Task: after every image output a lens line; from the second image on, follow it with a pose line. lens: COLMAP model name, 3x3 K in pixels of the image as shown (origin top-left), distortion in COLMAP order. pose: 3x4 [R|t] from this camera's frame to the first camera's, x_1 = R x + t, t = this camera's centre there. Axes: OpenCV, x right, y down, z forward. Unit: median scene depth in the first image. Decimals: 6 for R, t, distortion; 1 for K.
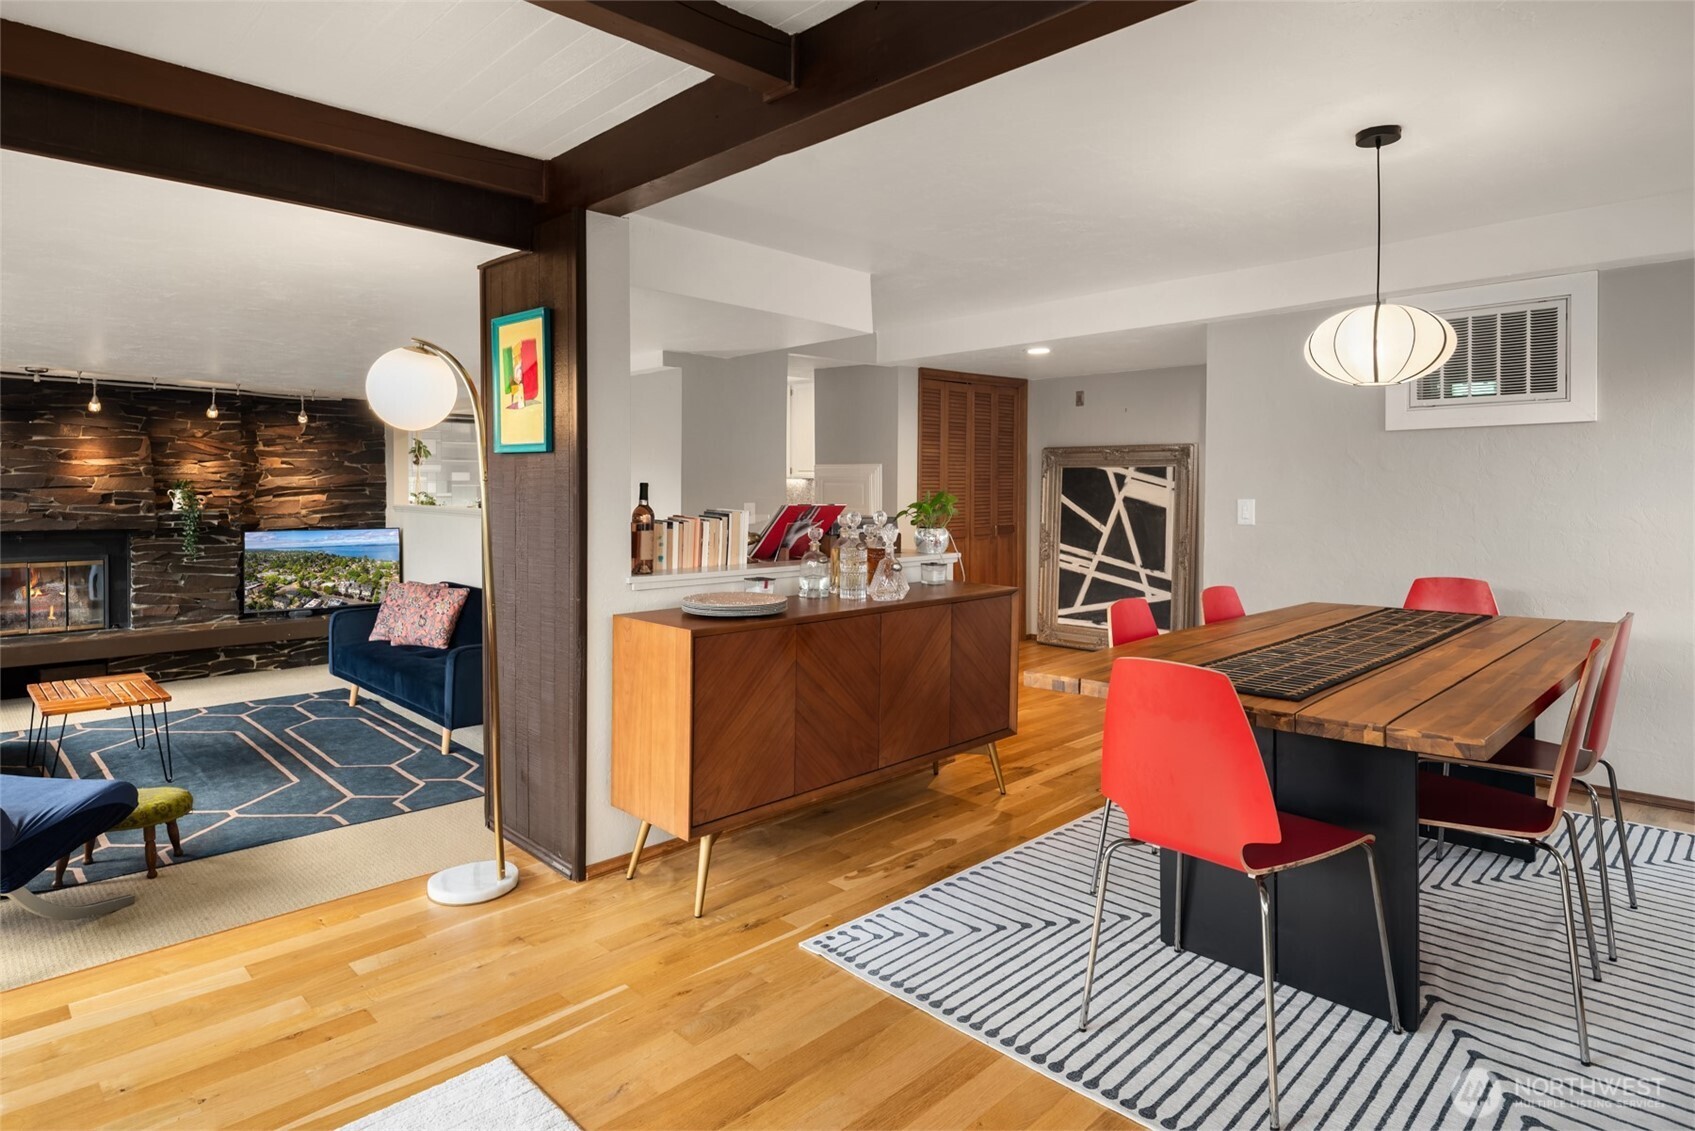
lens RADIAL K [[928.7, 0, 838.0], [0, 928.7, 487.0], [0, 0, 1]] dist [-0.003388, -0.004025]
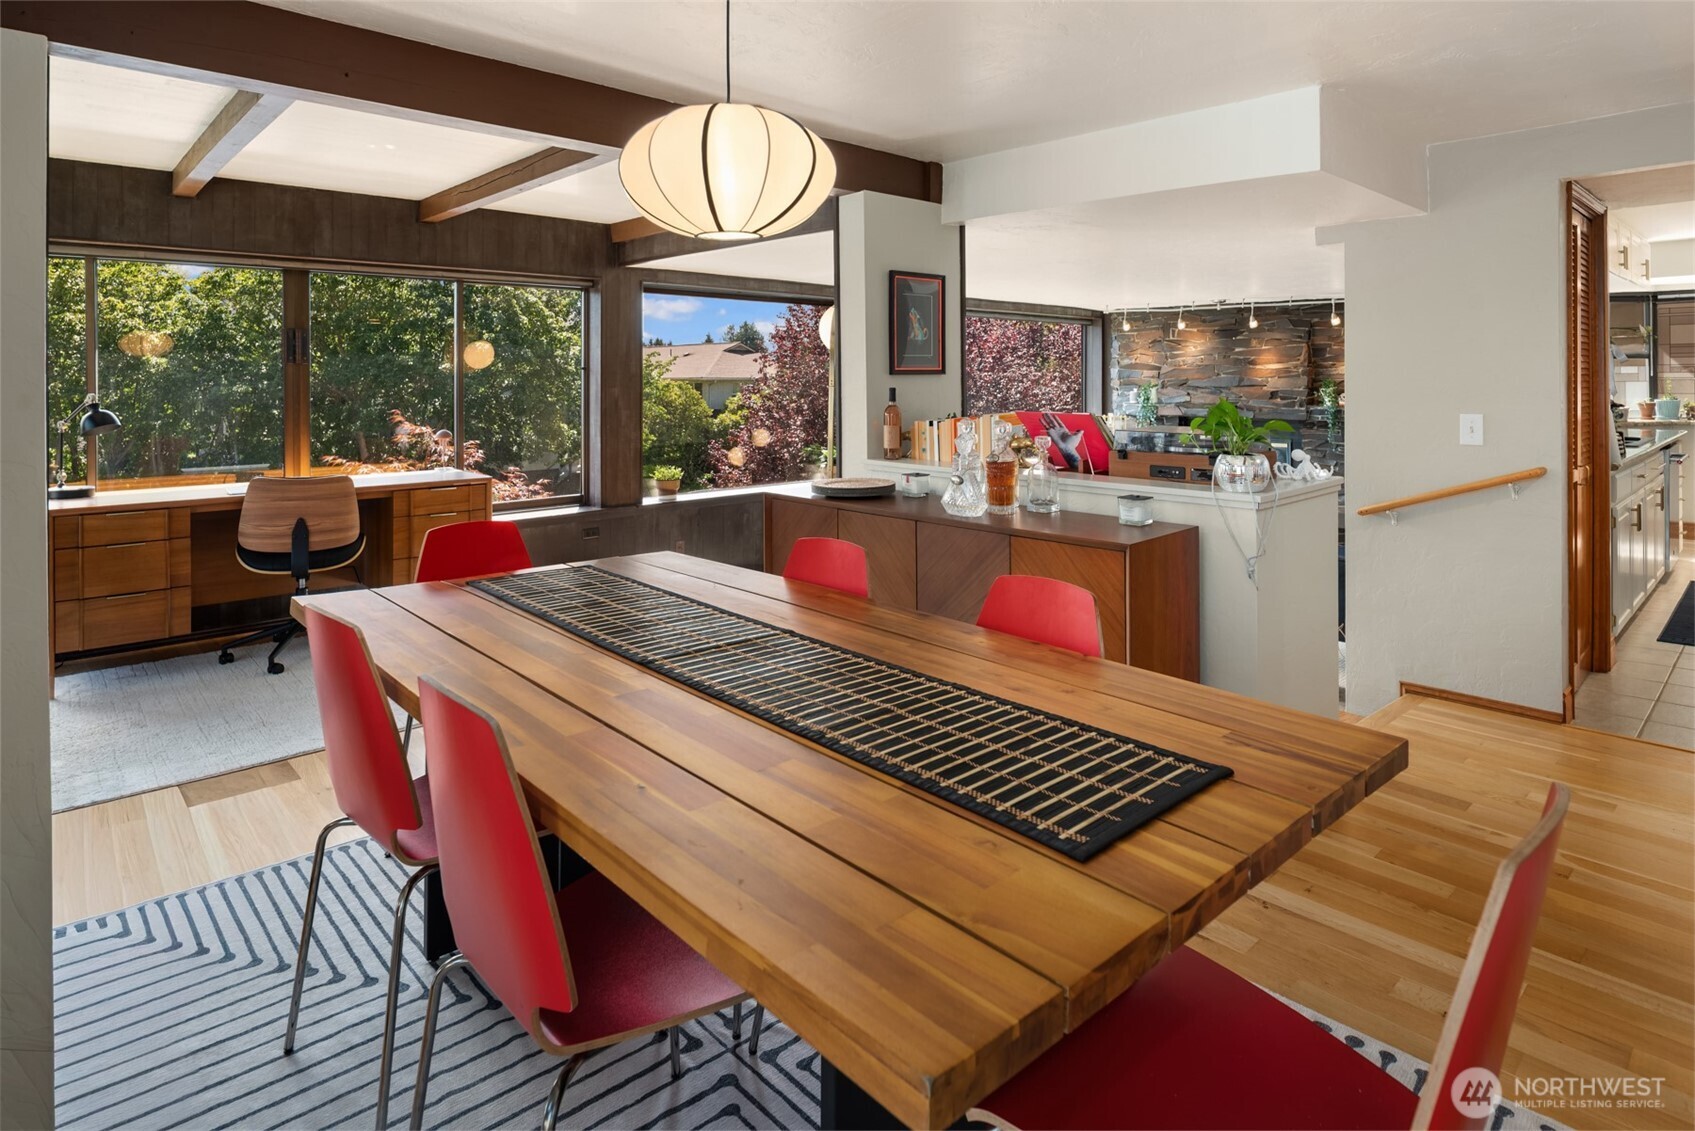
lens RADIAL K [[928.7, 0, 845.1], [0, 928.7, 372.3], [0, 0, 1]] dist [-0.003388, -0.004025]
pose [[-0.037583, -0.010308, -0.999240, 0.476380], [0.001461, 0.999945, -0.010370, -0.006088], [0.999292, -0.001850, -0.037565, 0.439010]]
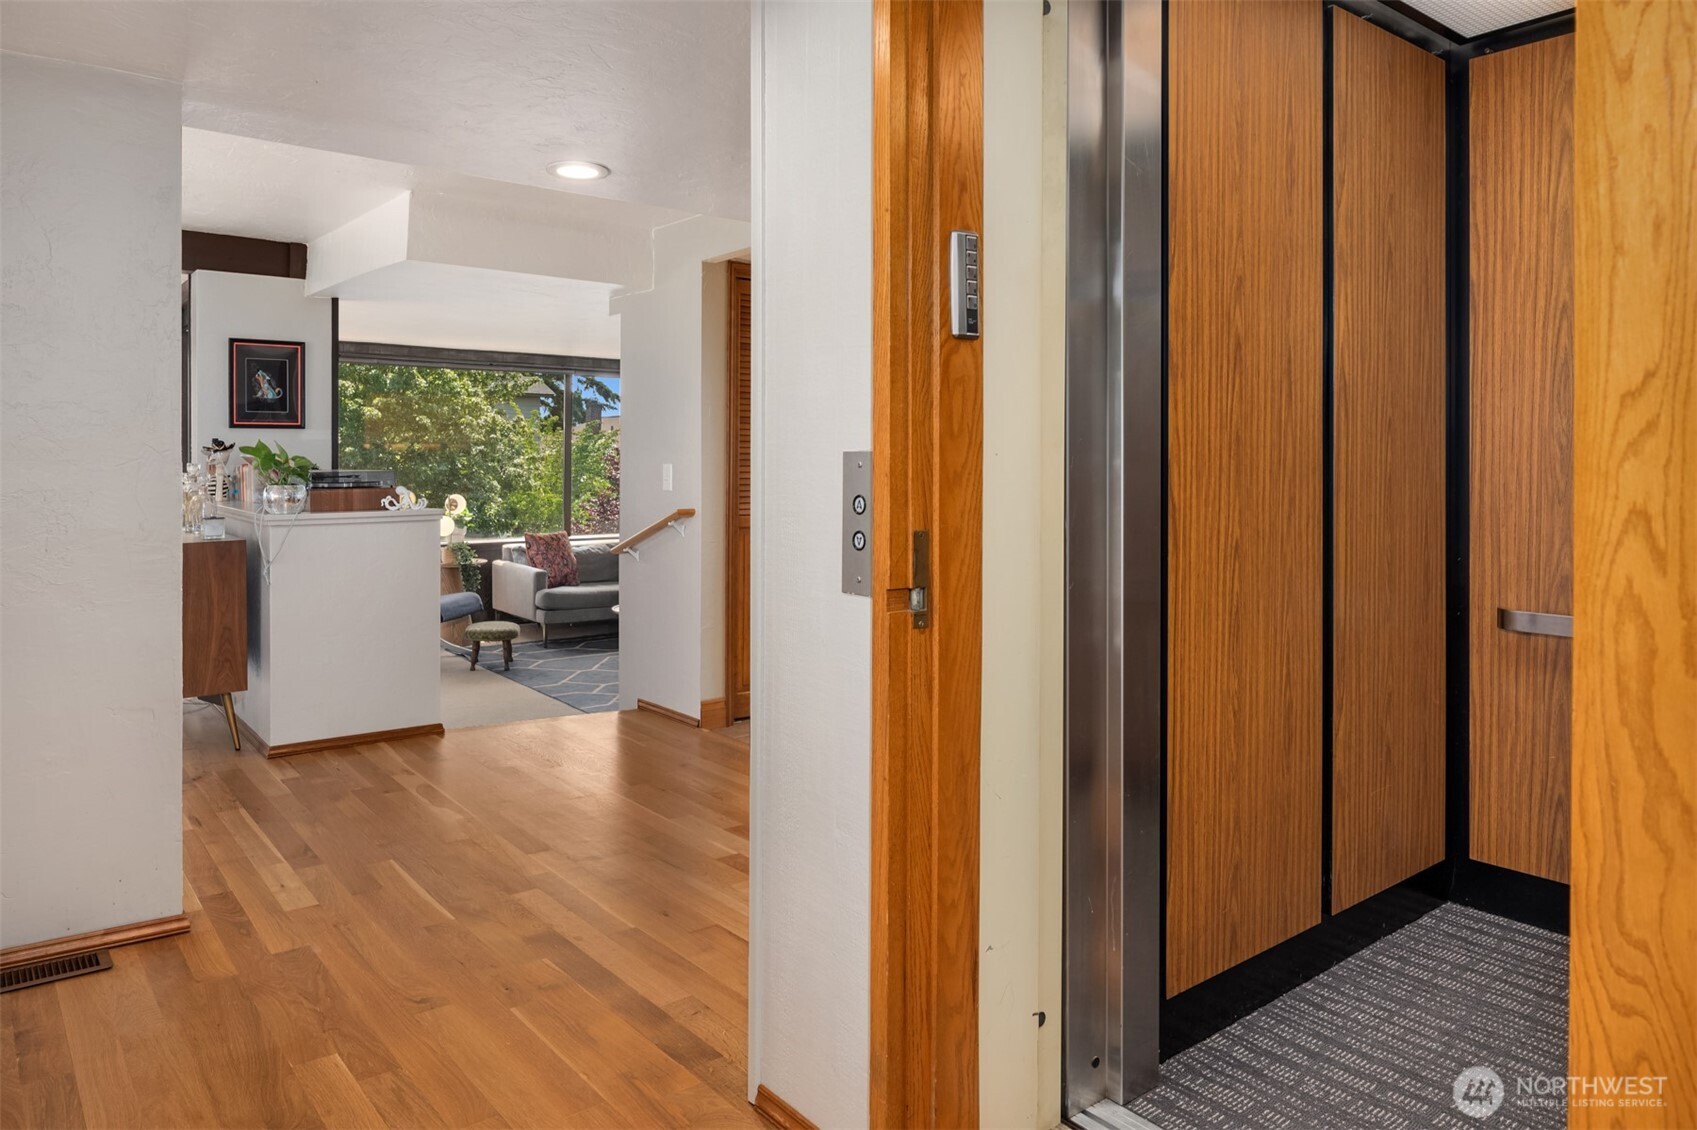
lens RADIAL K [[1114.2, 0, 855.2], [0, 1114.2, 456.2], [0, 0, 1]] dist [-0.007891, 0.000075]
pose [[-0.098197, -0.004227, -0.995158, 0.655495], [-0.007459, 0.999966, -0.003511, 0.009593], [0.995139, 0.007078, -0.098225, 0.984220]]
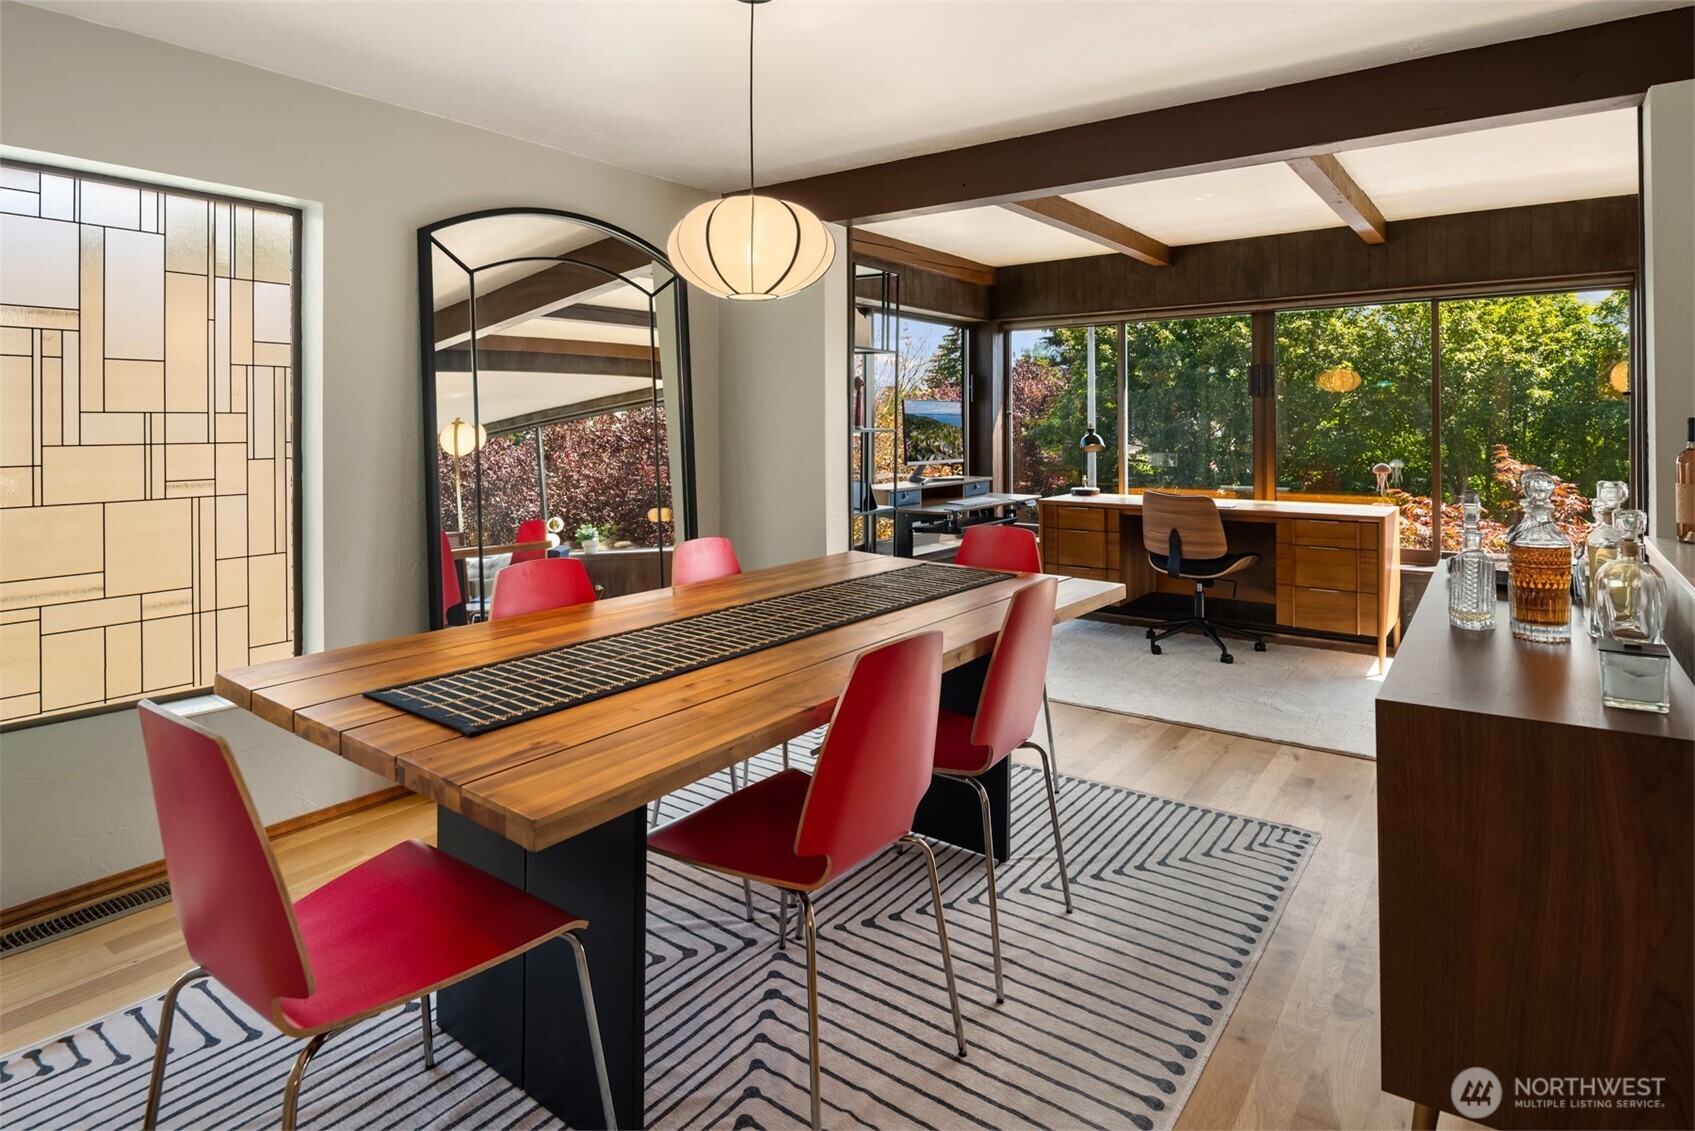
lens RADIAL K [[928.7, 0, 842.3], [0, 928.7, 421.6], [0, 0, 1]] dist [-0.003388, -0.004025]
pose [[-0.987860, 0.002541, -0.155324, 0.250420], [0.002011, 0.999992, 0.003571, -0.003055], [0.155331, 0.003215, -0.987857, 0.720412]]
